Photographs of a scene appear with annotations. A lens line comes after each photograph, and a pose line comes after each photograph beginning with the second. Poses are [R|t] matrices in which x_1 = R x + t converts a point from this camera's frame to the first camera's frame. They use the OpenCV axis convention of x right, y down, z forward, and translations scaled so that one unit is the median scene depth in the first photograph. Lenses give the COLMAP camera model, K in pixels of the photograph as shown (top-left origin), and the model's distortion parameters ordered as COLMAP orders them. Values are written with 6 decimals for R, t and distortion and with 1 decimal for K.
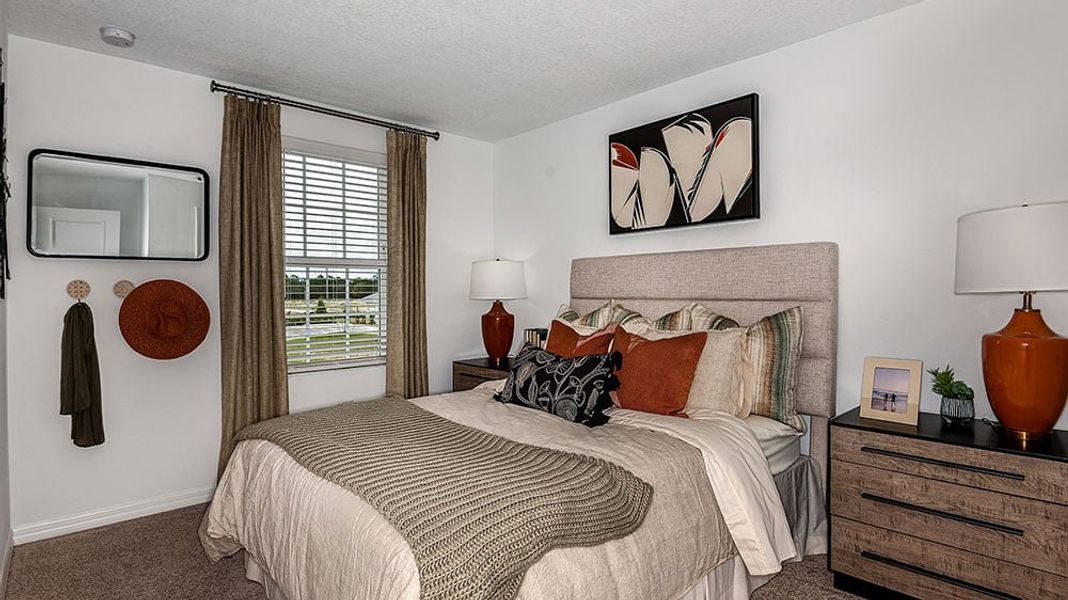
lens RADIAL K [[505.9, 0, 533.7], [0, 505.9, 283.2], [0, 0, 1]] dist [0.000798, -0.028731]
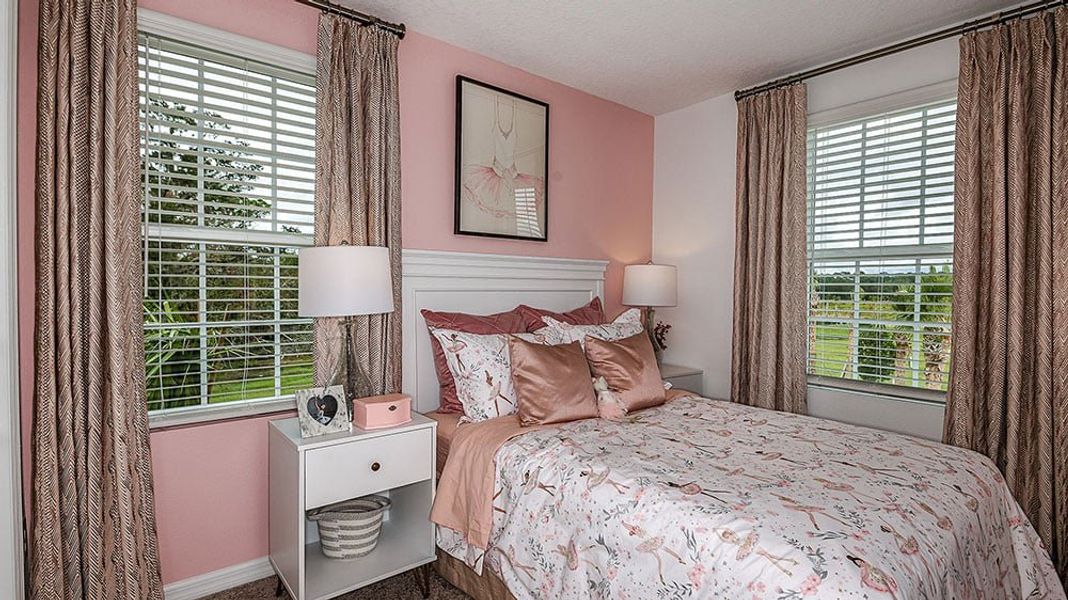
lens RADIAL K [[505.9, 0, 533.7], [0, 505.9, 283.2], [0, 0, 1]] dist [0.000798, -0.028731]
pose [[-0.056296, -0.001855, -0.998412, 0.376322], [0.013581, 0.999904, -0.002624, -0.001261], [0.998322, -0.013707, -0.056266, 0.527128]]
